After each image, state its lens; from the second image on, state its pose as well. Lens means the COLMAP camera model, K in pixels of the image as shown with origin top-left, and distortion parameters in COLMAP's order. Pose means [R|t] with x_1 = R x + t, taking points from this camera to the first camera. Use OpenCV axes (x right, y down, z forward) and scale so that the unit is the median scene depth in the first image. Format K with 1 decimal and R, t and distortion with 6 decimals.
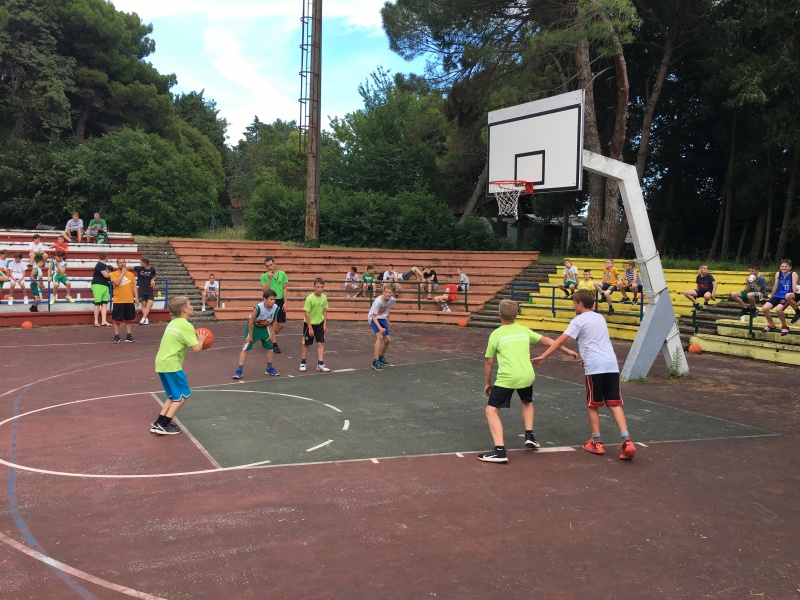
lens RADIAL K [[679.4, 0, 397.6], [0, 679.4, 300.2], [0, 0, 1]] dist [0.078331, -0.108277]
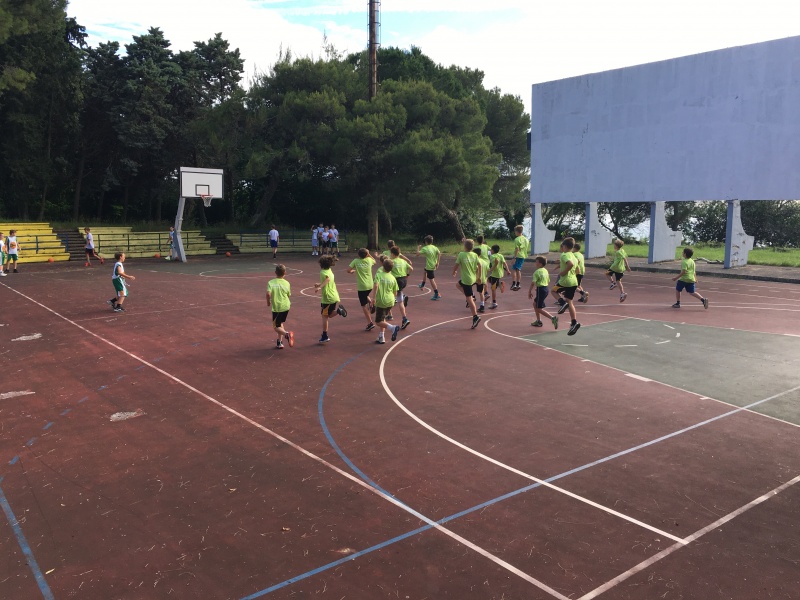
lens RADIAL K [[680.9, 0, 398.3], [0, 680.9, 297.7], [0, 0, 1]] dist [0.082307, -0.117665]
pose [[-0.158090, -0.146266, 0.976531, -1.243850], [0.062851, 0.985472, 0.157780, -0.061728], [-0.985422, 0.086319, -0.146601, 0.264092]]
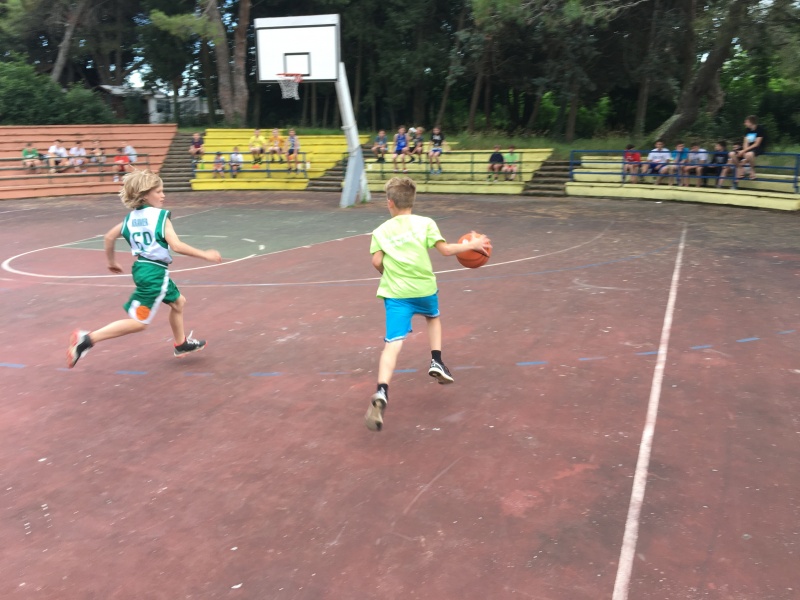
lens RADIAL K [[678.7, 0, 401.7], [0, 678.7, 307.3], [0, 0, 1]] dist [0.079846, -0.127343]
pose [[0.780235, -0.187274, 0.596793, -0.255297], [0.070482, 0.974373, 0.213612, 0.008089], [-0.621503, -0.124604, 0.773439, -0.147819]]
